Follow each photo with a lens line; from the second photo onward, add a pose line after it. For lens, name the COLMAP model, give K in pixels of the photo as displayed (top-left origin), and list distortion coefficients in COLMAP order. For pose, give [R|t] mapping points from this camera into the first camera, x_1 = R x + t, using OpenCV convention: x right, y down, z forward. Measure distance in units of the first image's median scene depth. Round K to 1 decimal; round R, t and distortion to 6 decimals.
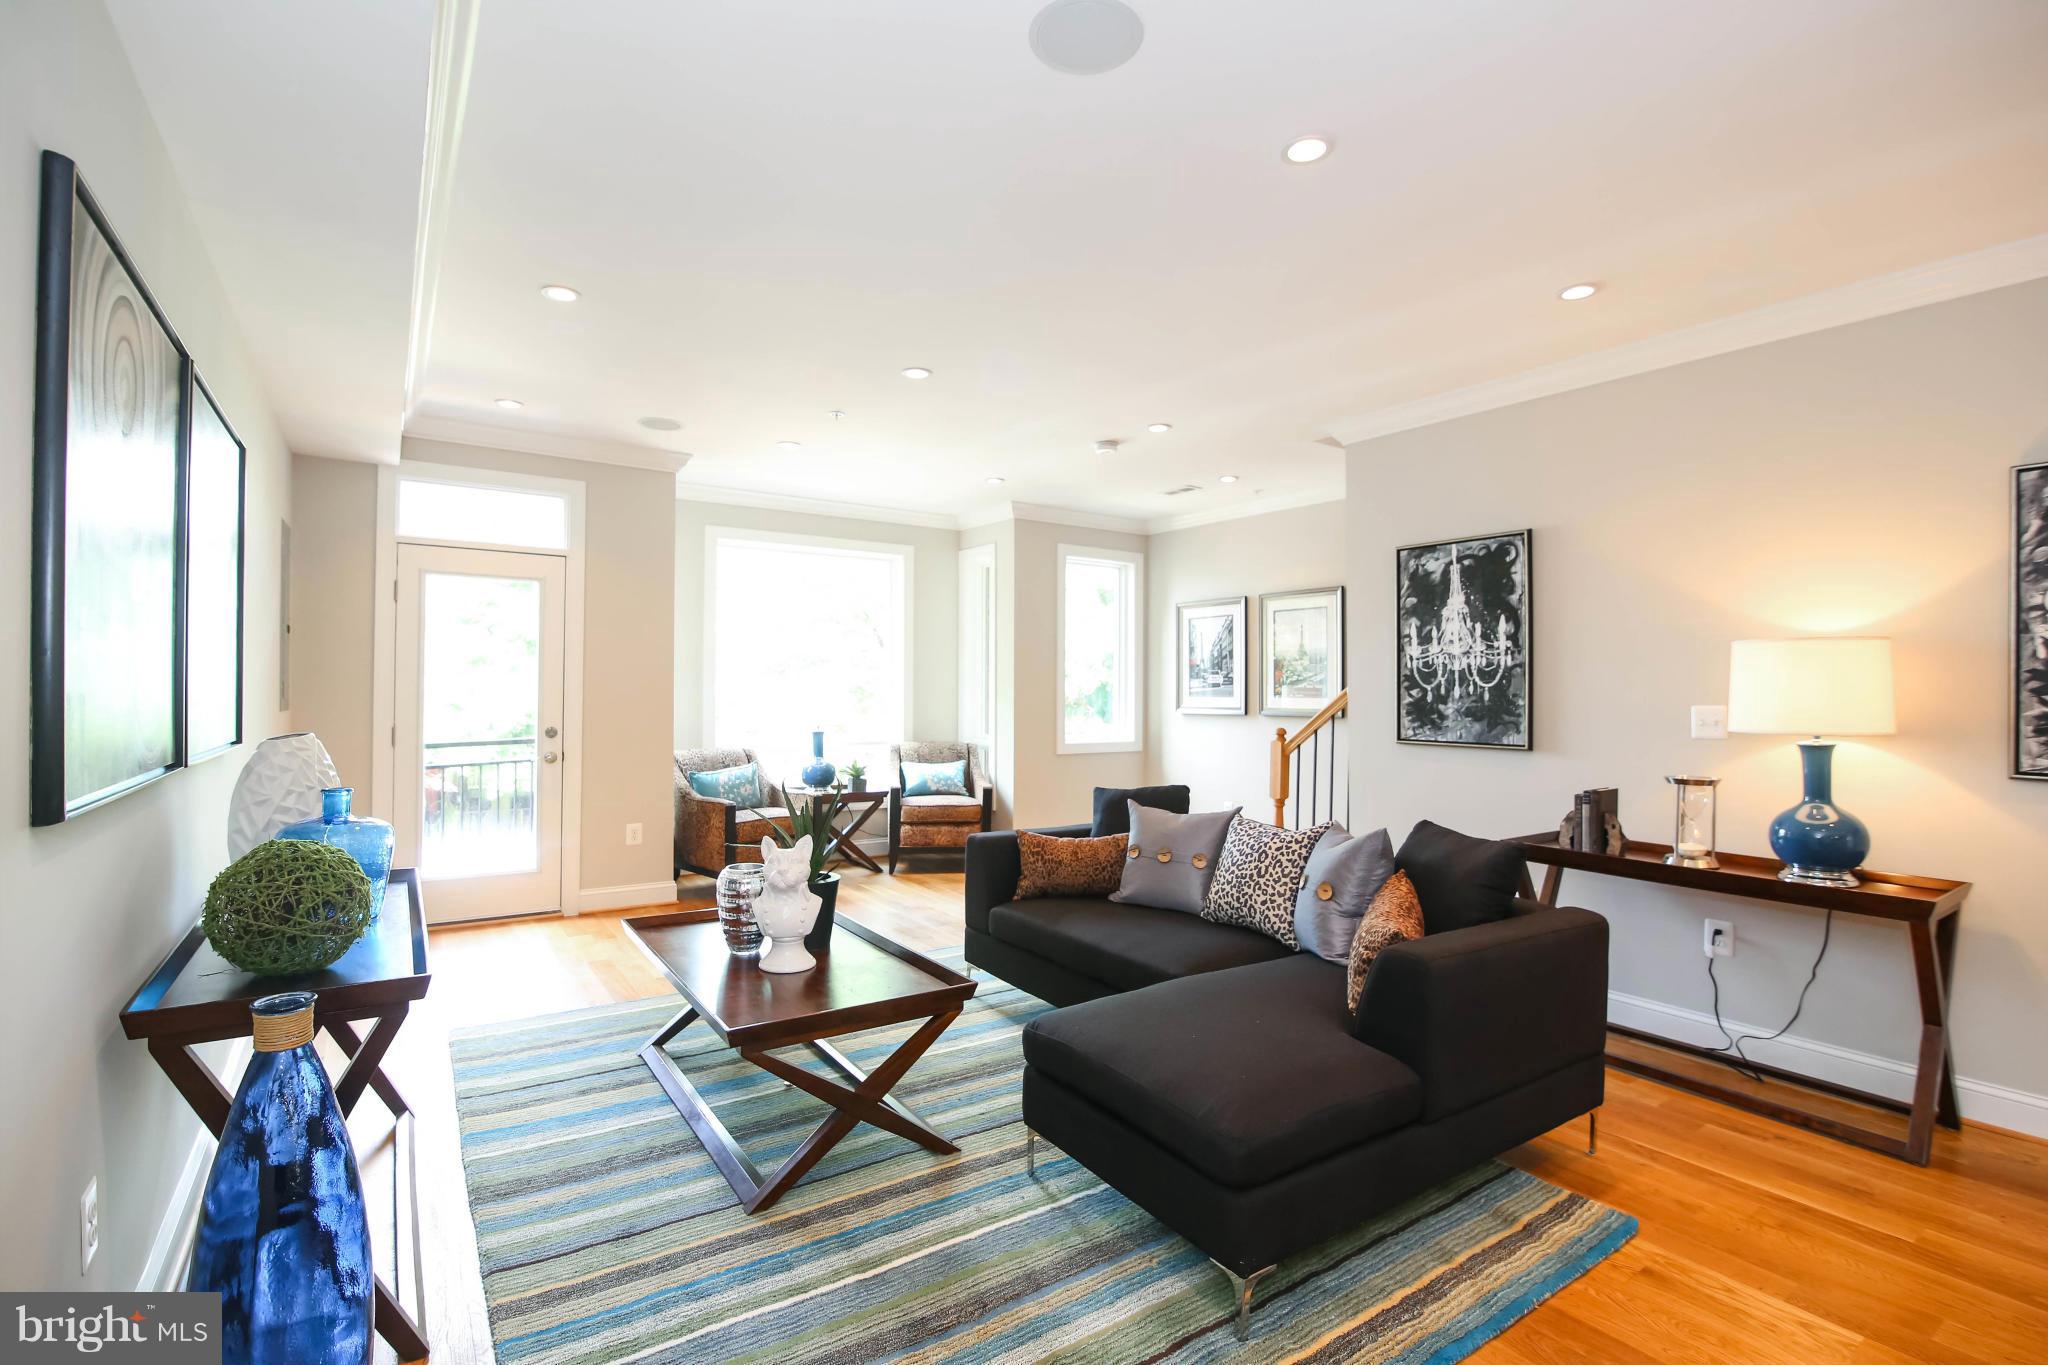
lens RADIAL K [[941.1, 0, 1021.4], [0, 941.1, 683.4], [0, 0, 1]] dist [-0.013257, 0.001226]
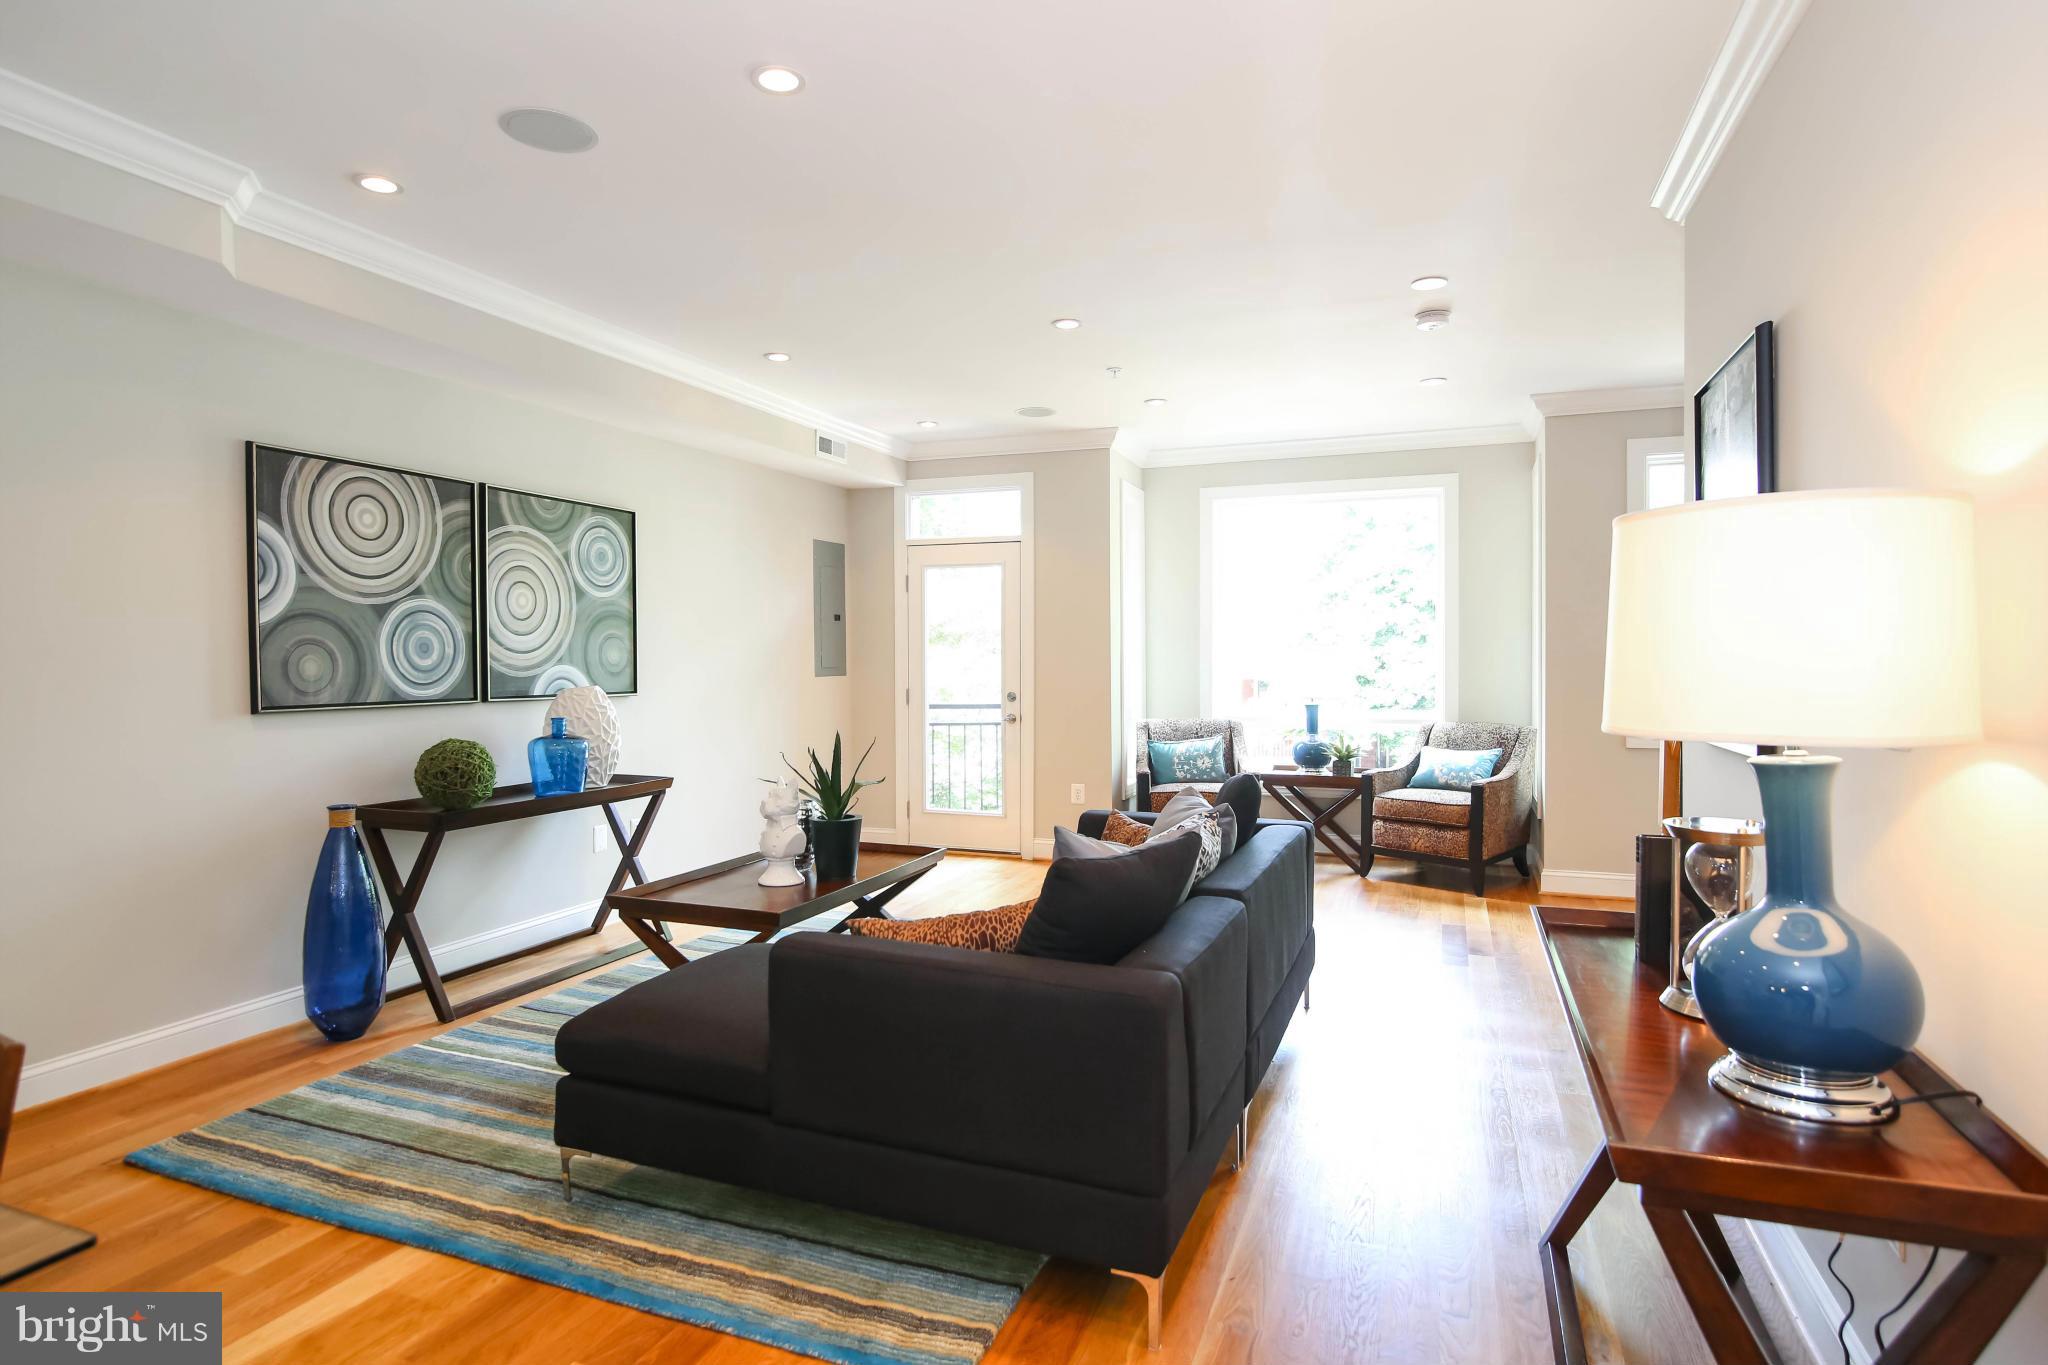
lens RADIAL K [[1093.2, 0, 1018.5], [0, 1093.2, 679.9], [0, 0, 1]] dist [-0.015711, 0.000356]
pose [[0.564916, 0.006286, -0.825124, 0.600432], [0.012698, 0.999786, 0.016310, 0.010093], [0.825051, -0.019691, 0.564716, 0.251635]]
